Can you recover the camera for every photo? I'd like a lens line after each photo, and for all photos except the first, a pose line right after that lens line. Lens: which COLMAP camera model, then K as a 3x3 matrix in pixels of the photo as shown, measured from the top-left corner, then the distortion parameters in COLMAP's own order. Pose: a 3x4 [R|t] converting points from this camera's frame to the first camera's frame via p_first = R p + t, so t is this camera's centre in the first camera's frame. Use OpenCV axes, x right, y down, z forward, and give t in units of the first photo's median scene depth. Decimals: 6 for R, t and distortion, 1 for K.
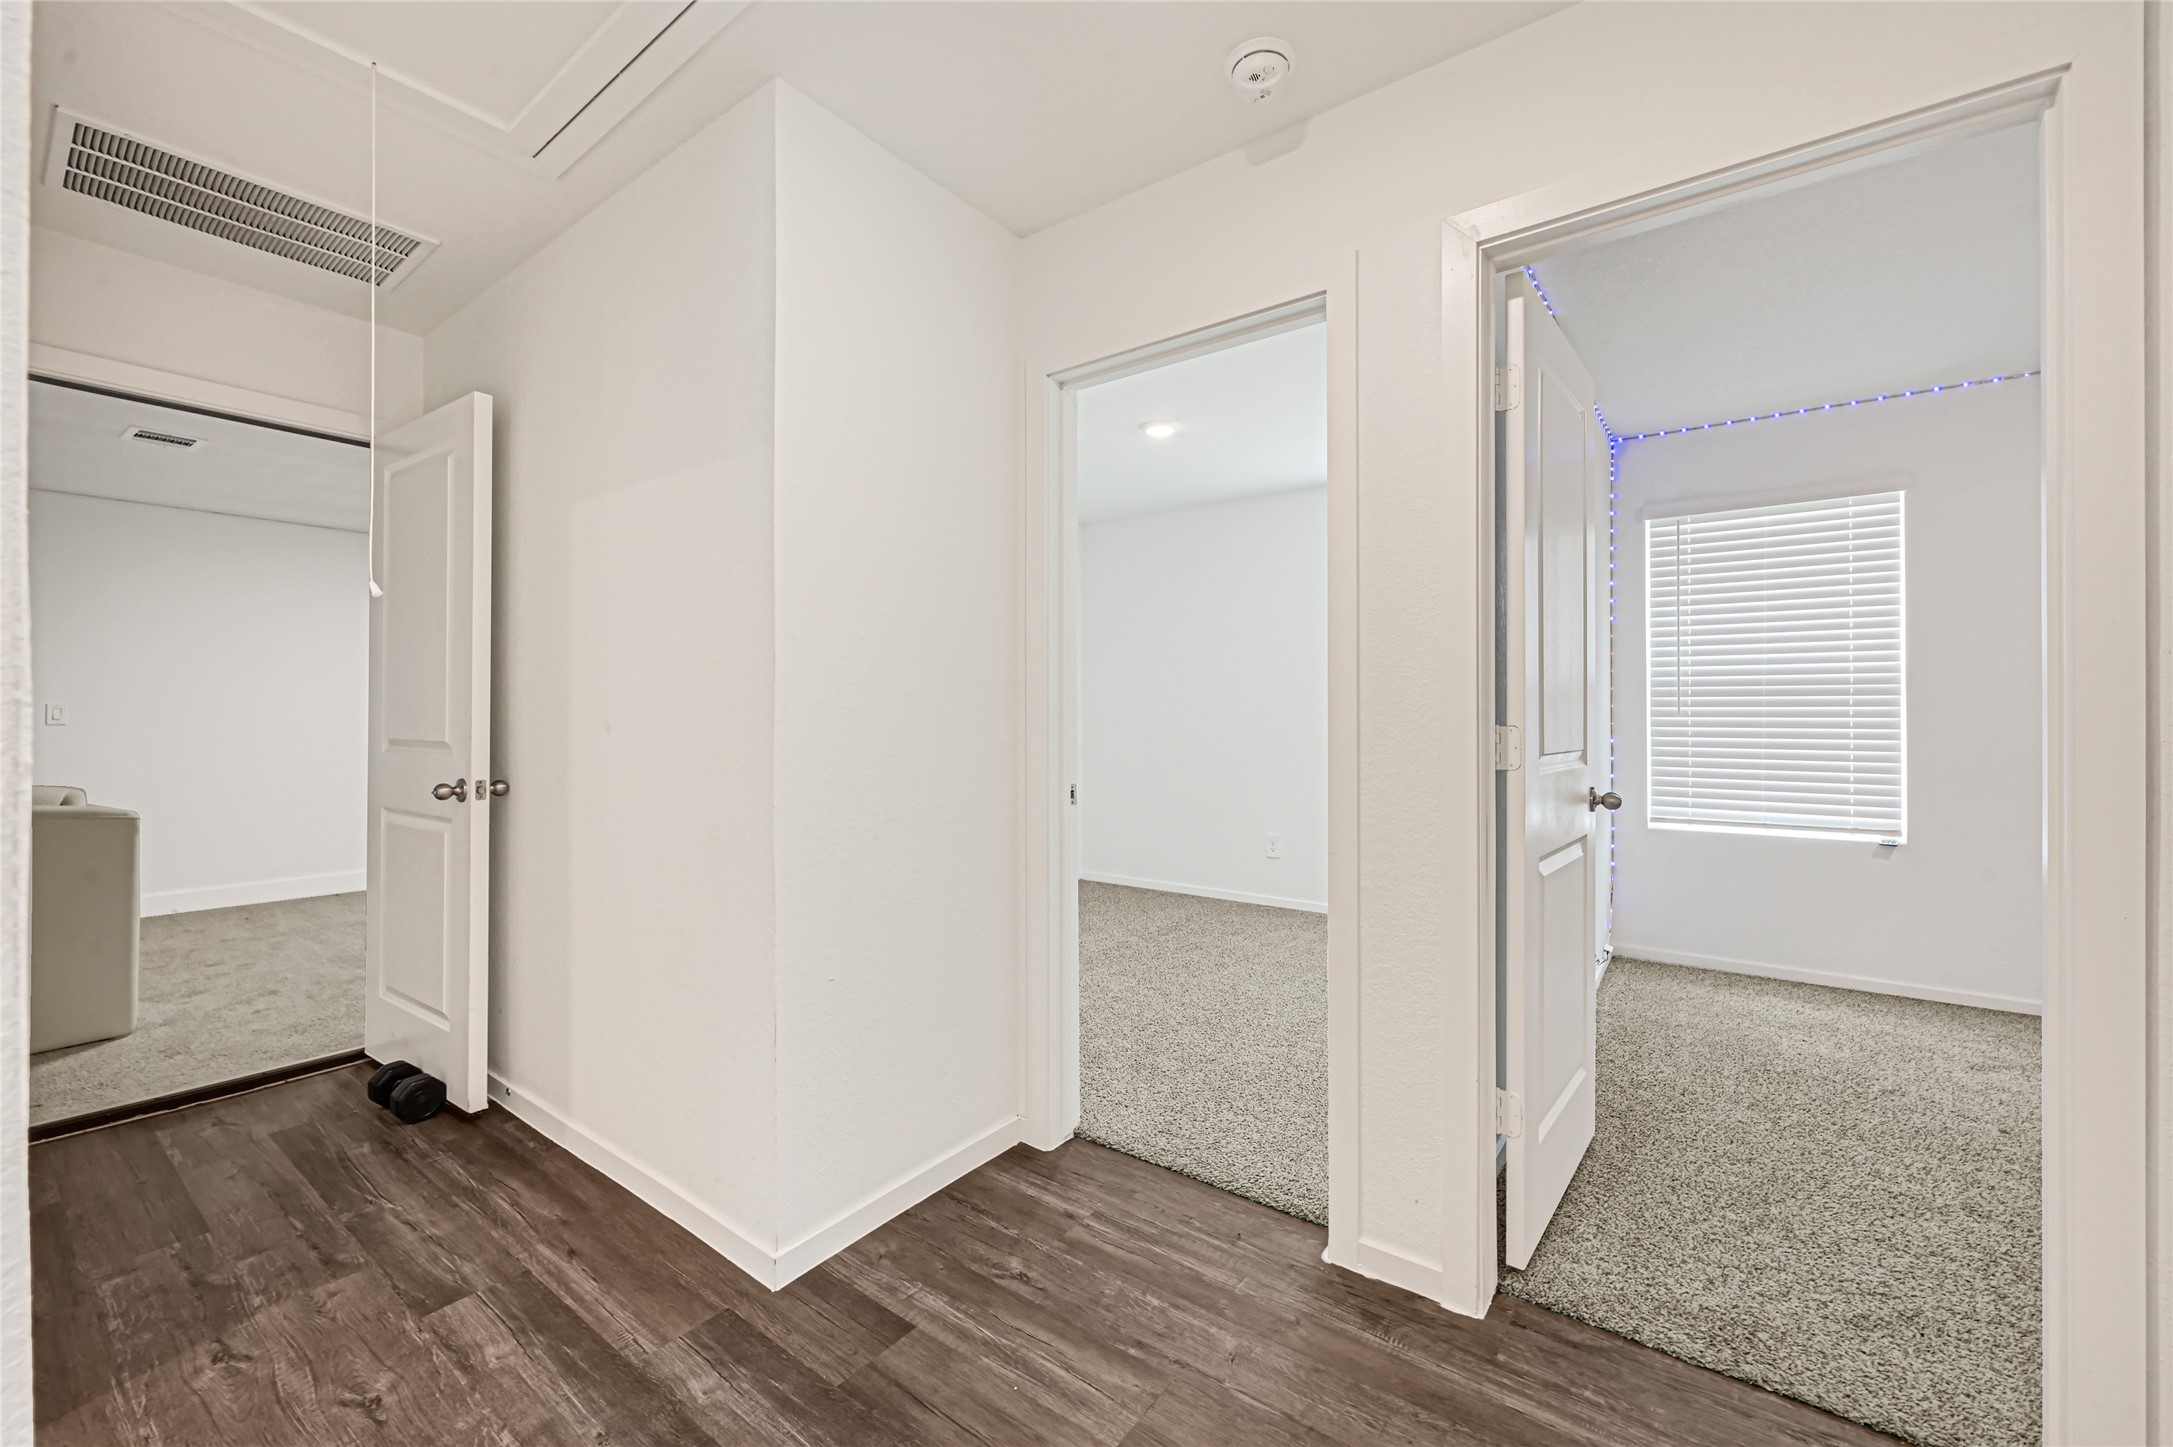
lens RADIAL K [[868.8, 0, 1095.9], [0, 868.8, 711.1], [0, 0, 1]] dist [0.000236, 0.000145]
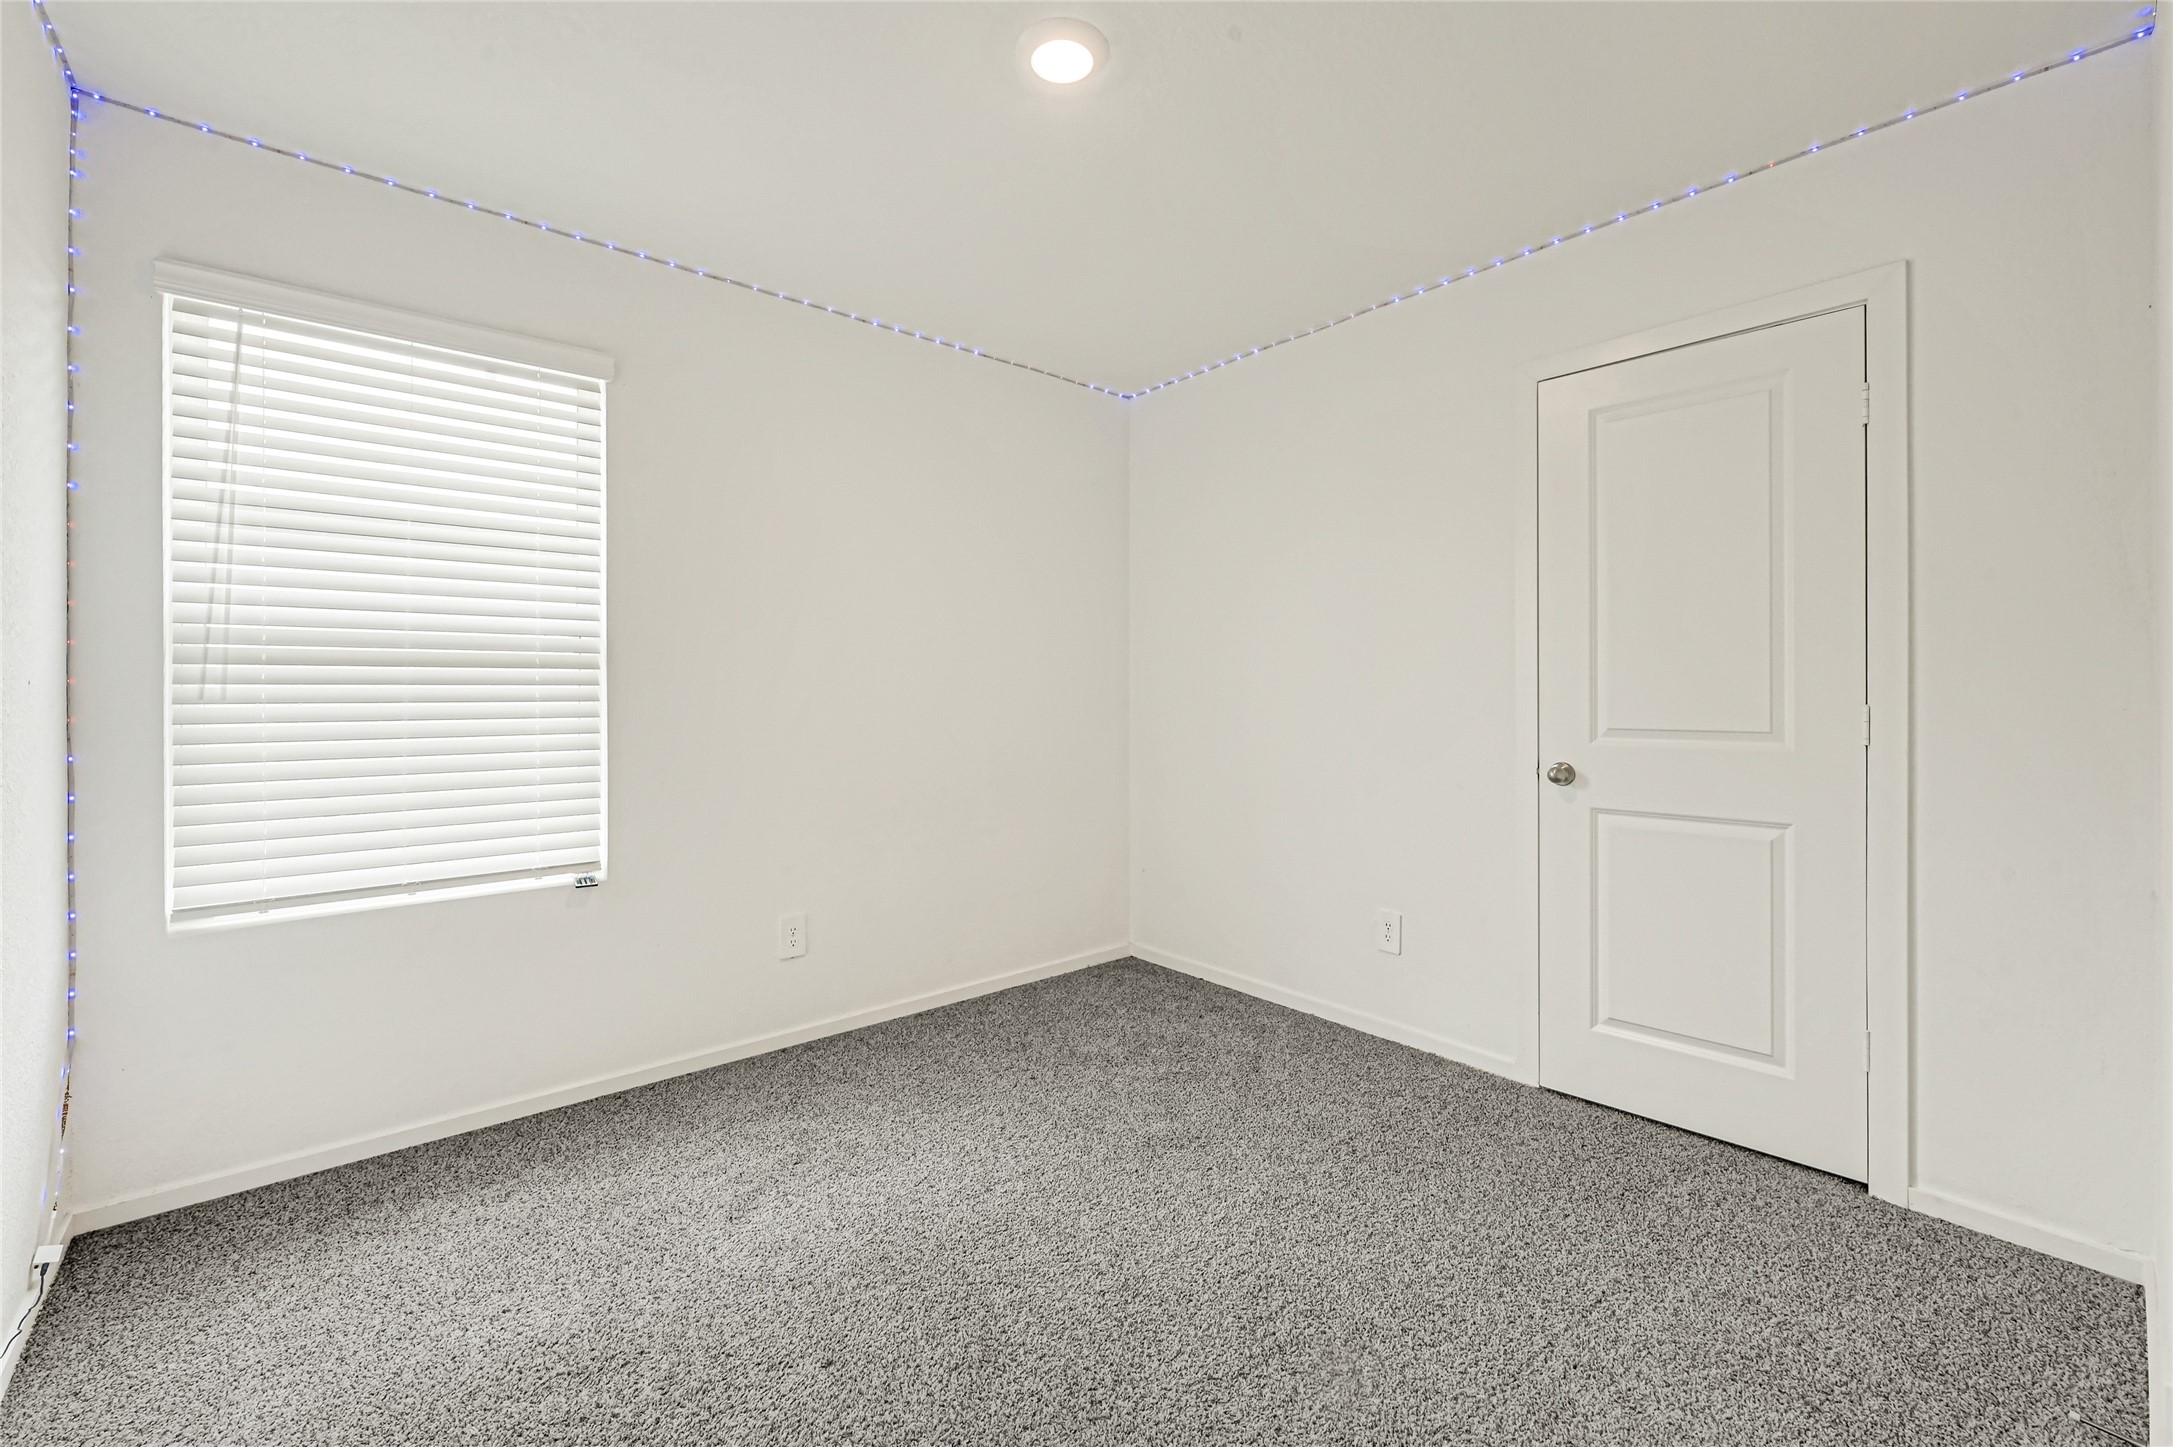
lens RADIAL K [[900.6, 0, 1094.0], [0, 900.6, 694.4], [0, 0, 1]] dist [0.000237, 0.000196]
pose [[0.223149, -0.000485, 0.974784, 0.302350], [-0.003822, 0.999992, 0.001373, -0.000633], [-0.974777, -0.004032, 0.223146, 0.445220]]
